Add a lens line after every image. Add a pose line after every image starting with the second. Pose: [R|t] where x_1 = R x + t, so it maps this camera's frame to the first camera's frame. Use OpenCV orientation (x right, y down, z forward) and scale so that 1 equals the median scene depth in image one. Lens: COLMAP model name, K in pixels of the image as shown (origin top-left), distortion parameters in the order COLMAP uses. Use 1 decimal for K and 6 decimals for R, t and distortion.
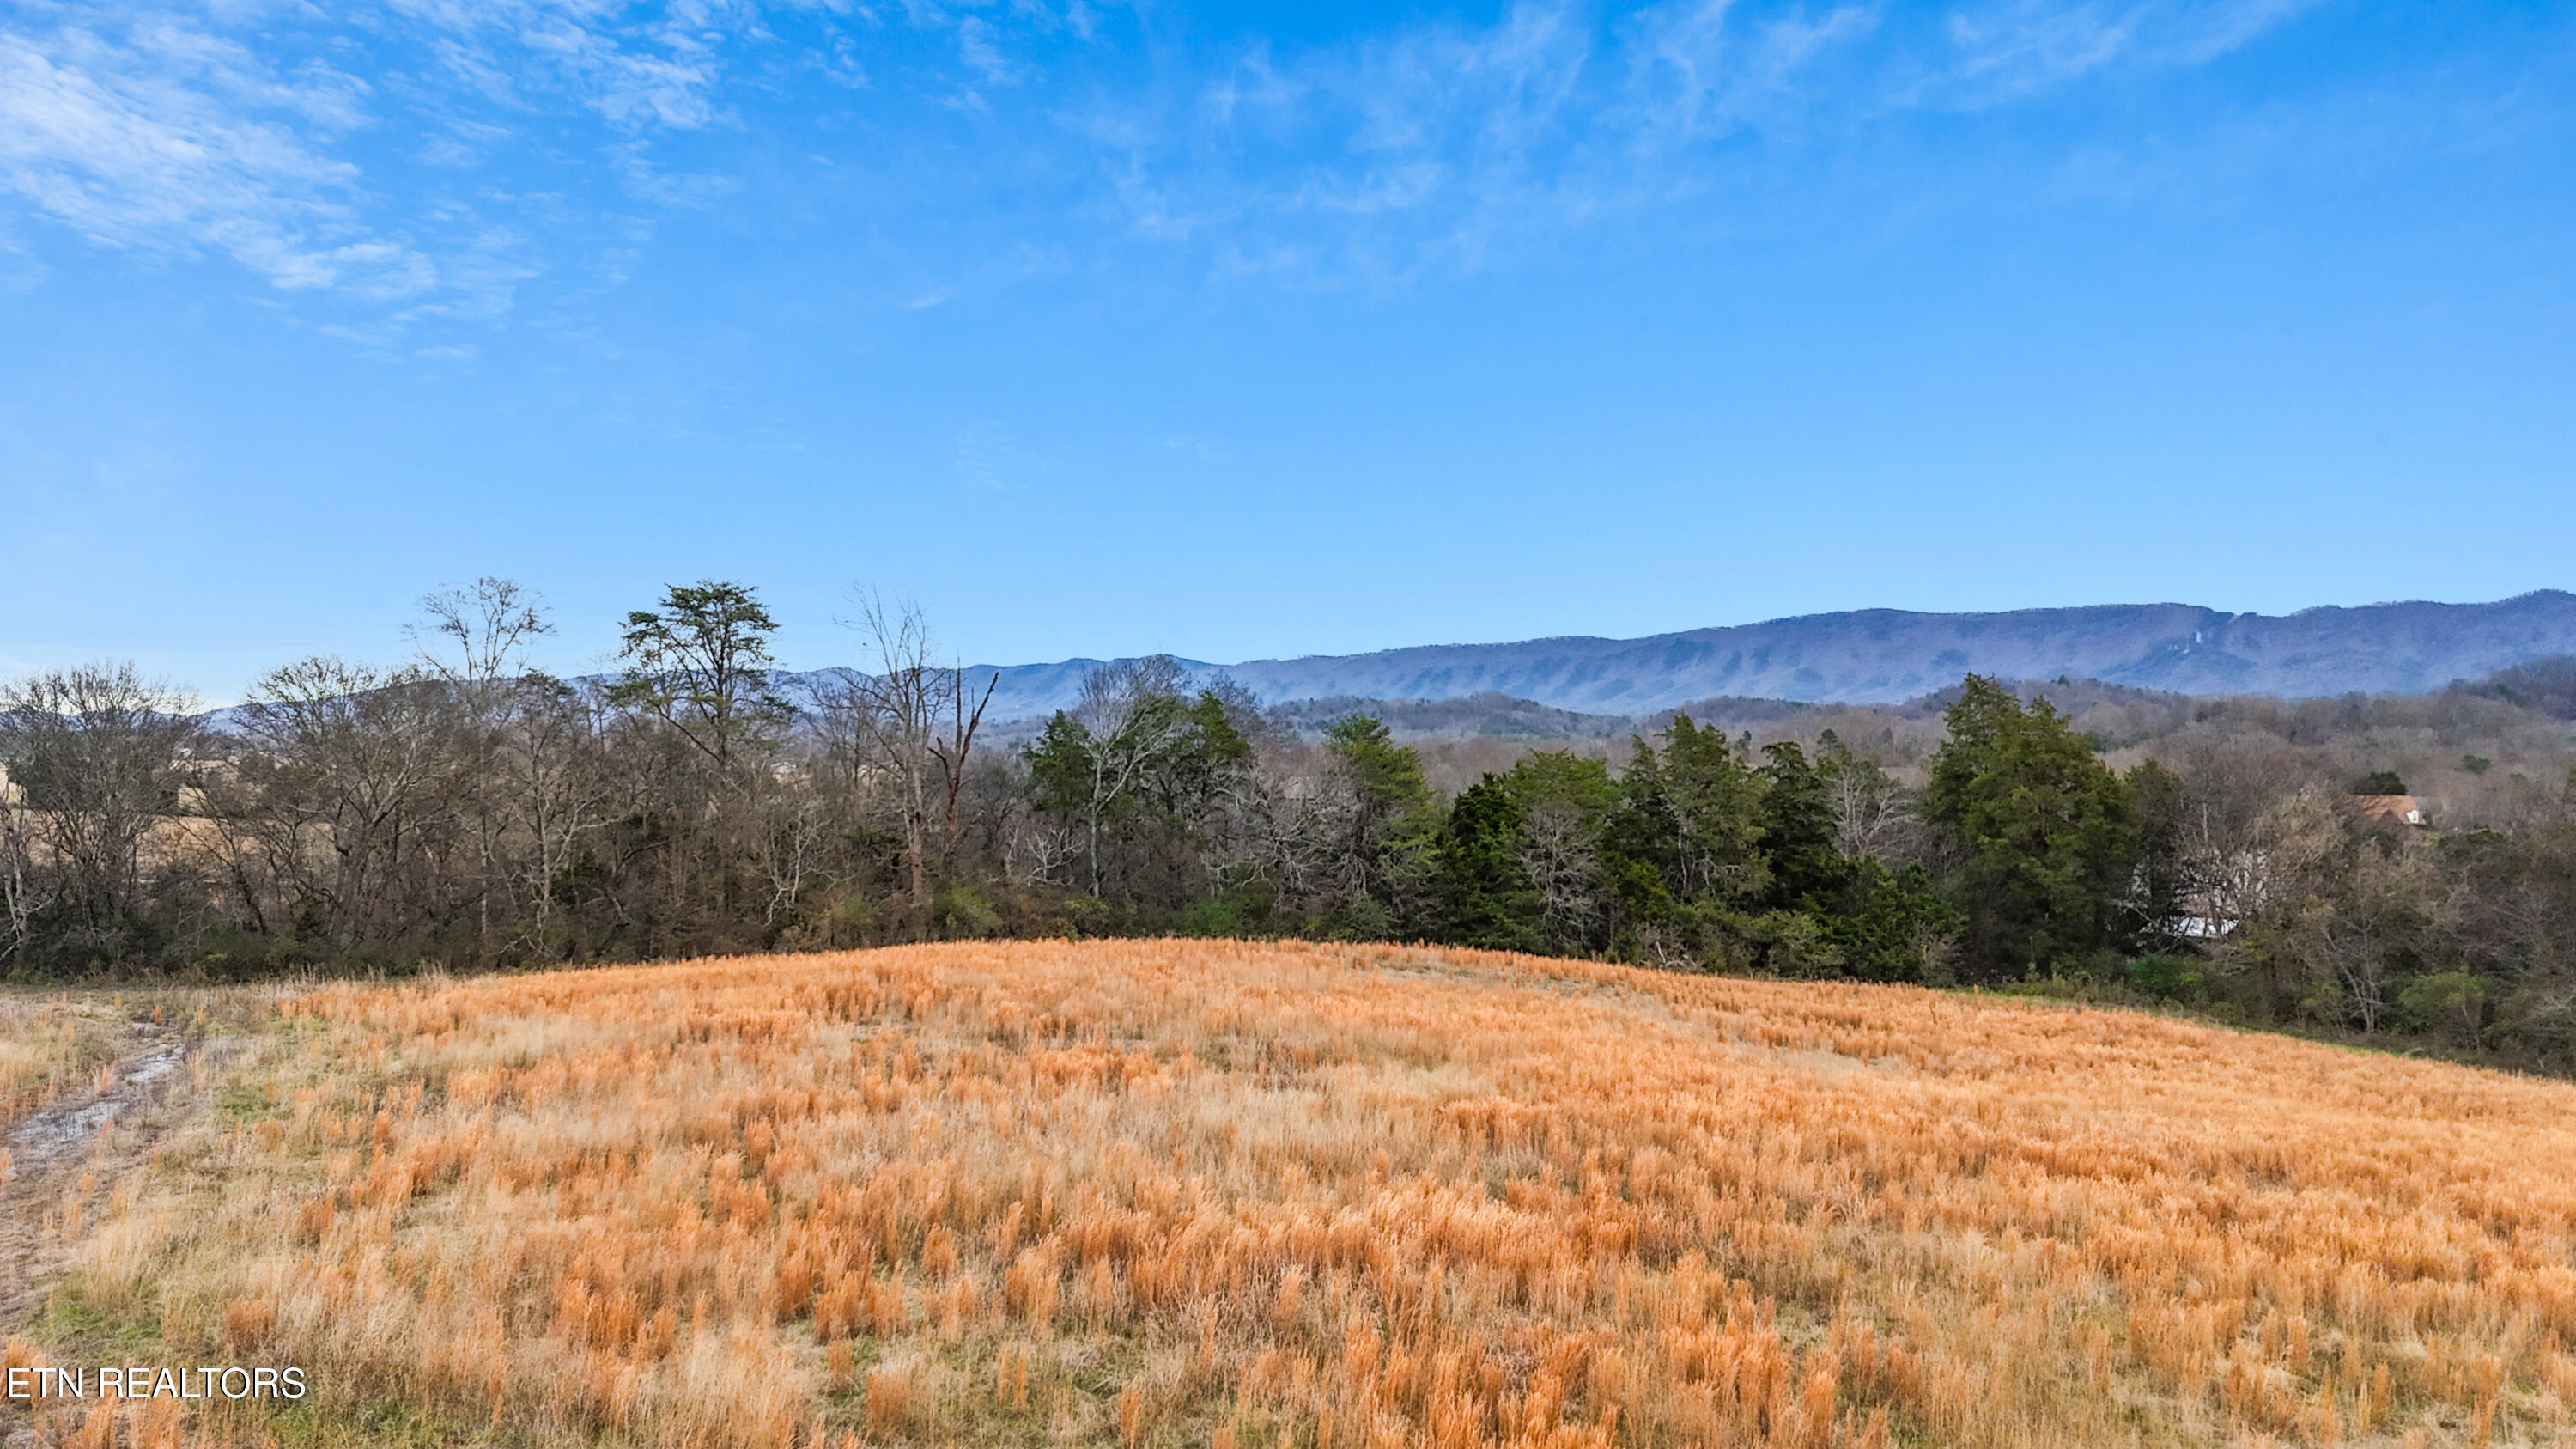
lens RADIAL K [[1936.5, 0, 1288.0], [0, 1936.5, 724.5], [0, 0, 1]] dist [0.064605, -0.067179]
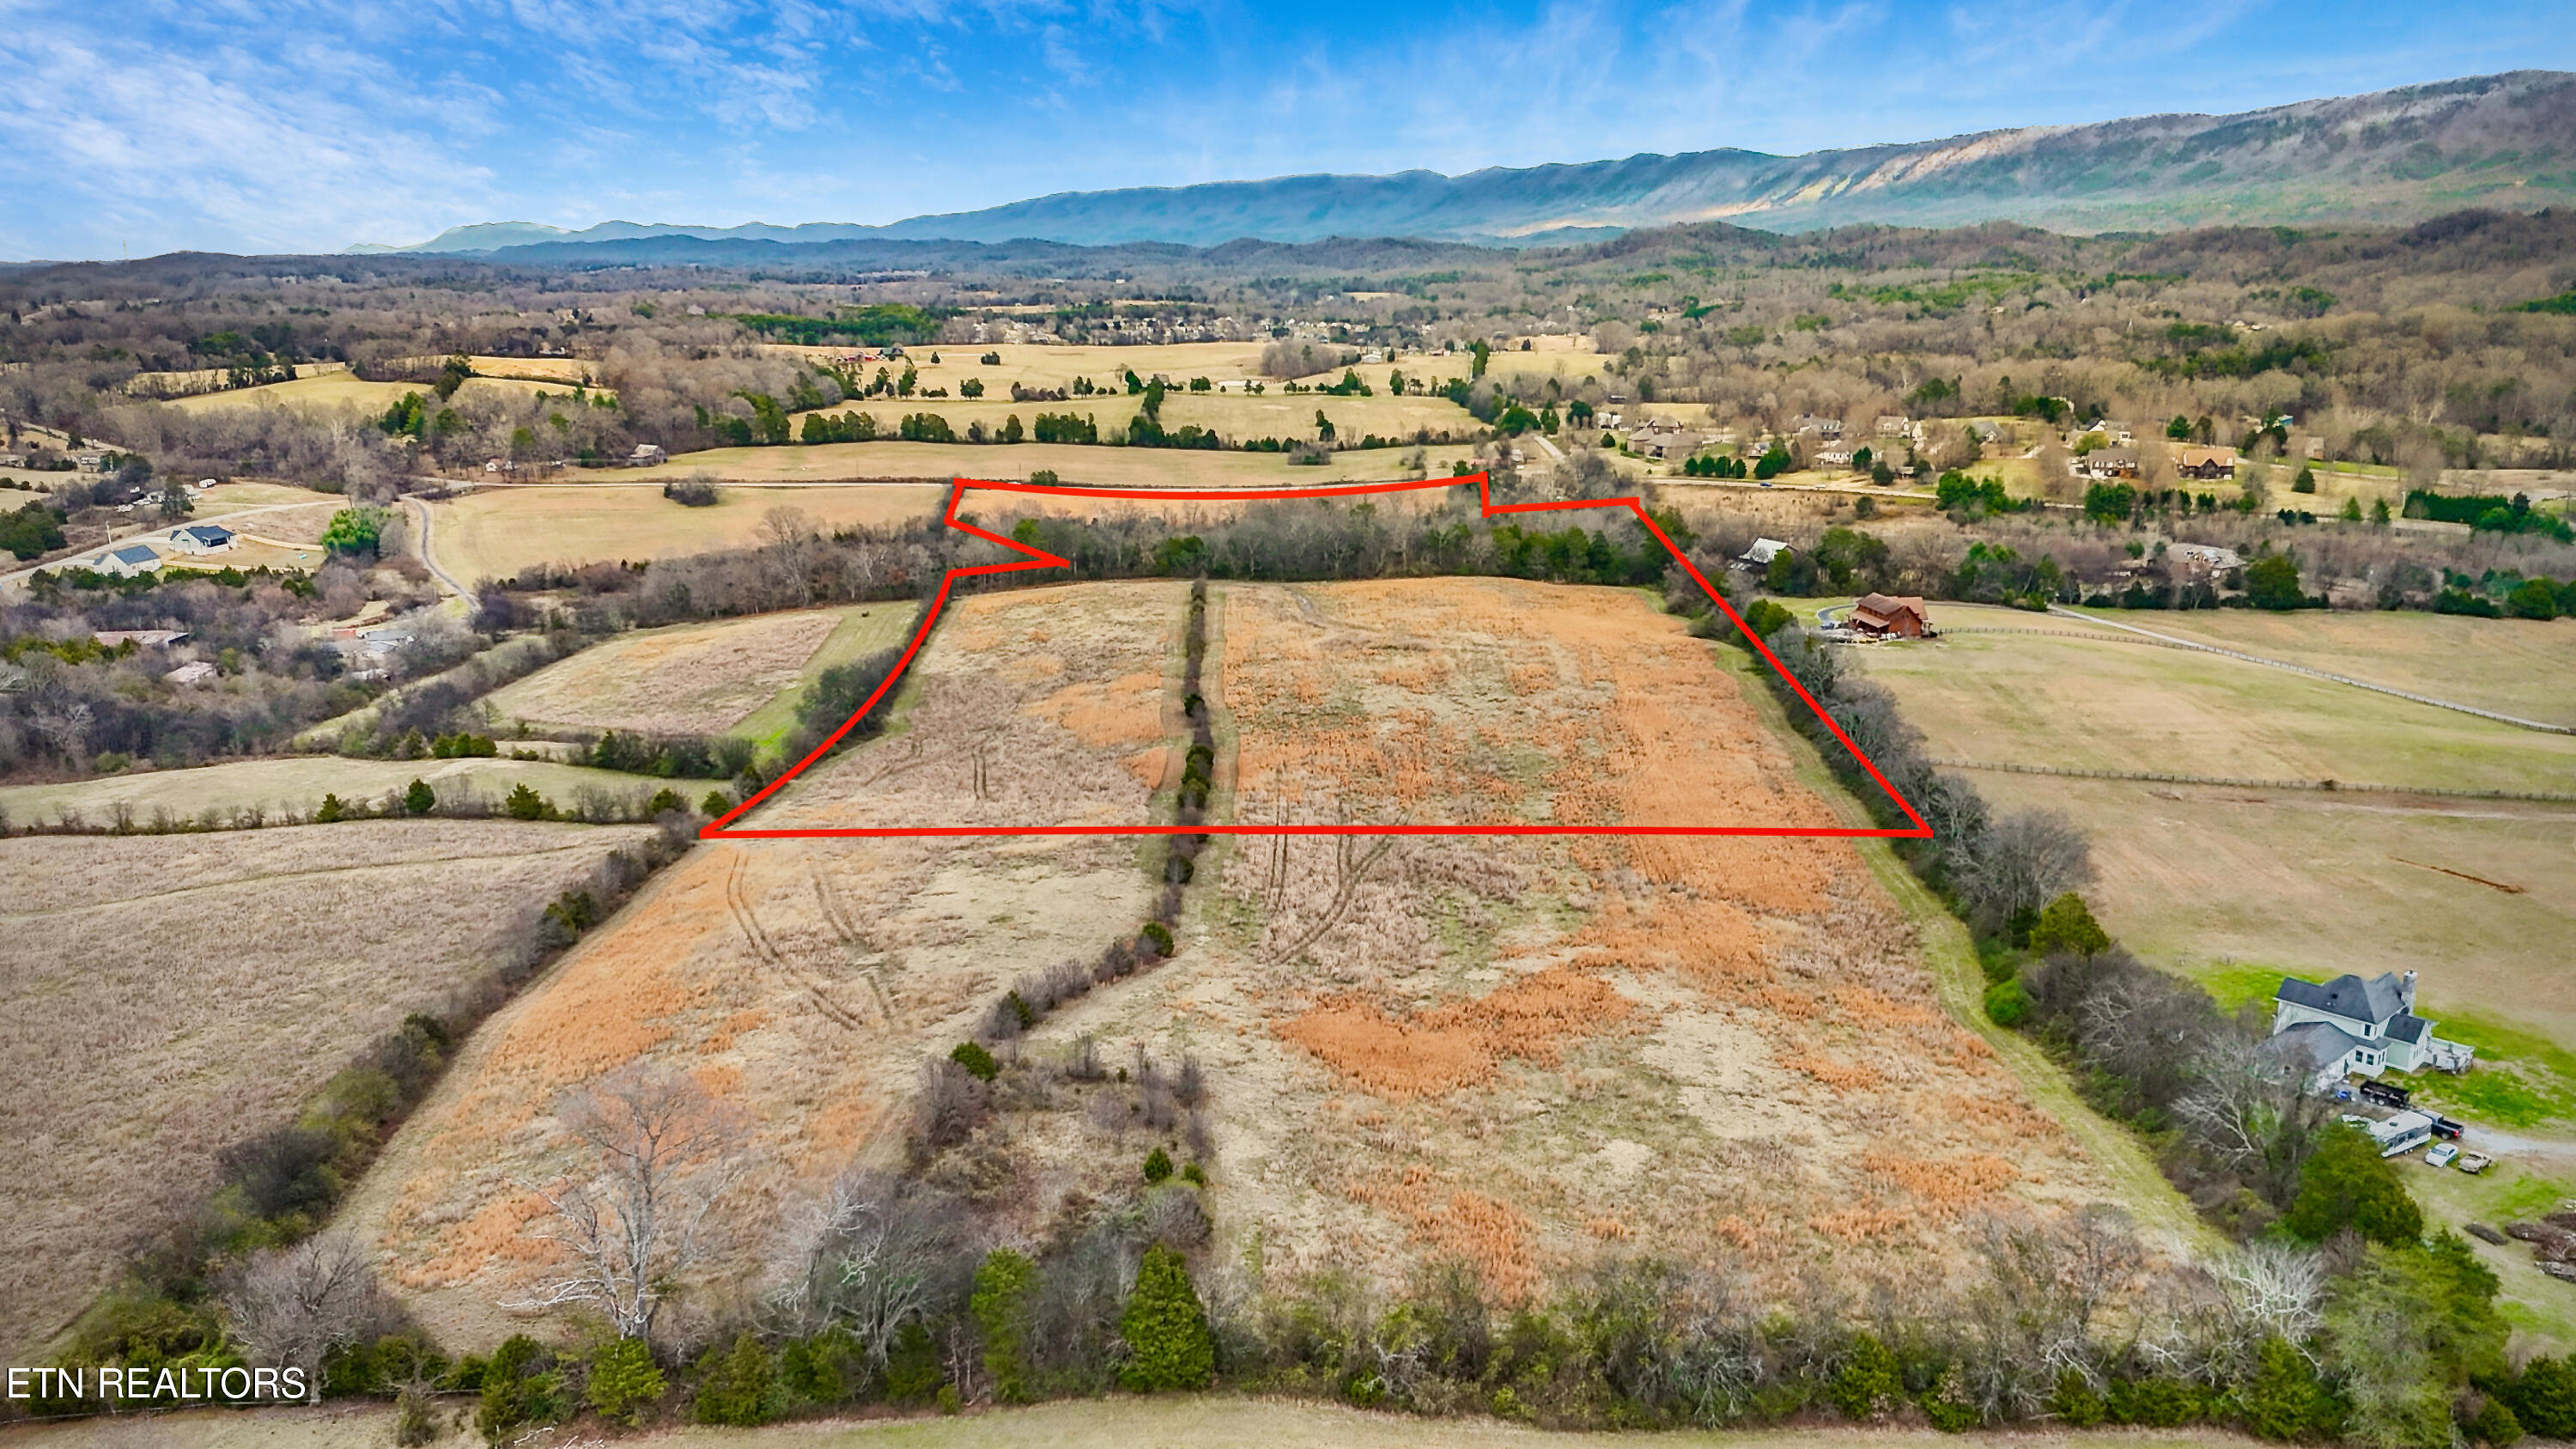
lens RADIAL K [[1936.5, 0, 1288.0], [0, 1936.5, 724.5], [0, 0, 1]] dist [0.064605, -0.067179]
pose [[0.999612, -0.013361, -0.024456, -0.326776], [0.013856, 0.999701, 0.020159, 0.336269], [0.024179, -0.020490, 0.999498, -3.416465]]
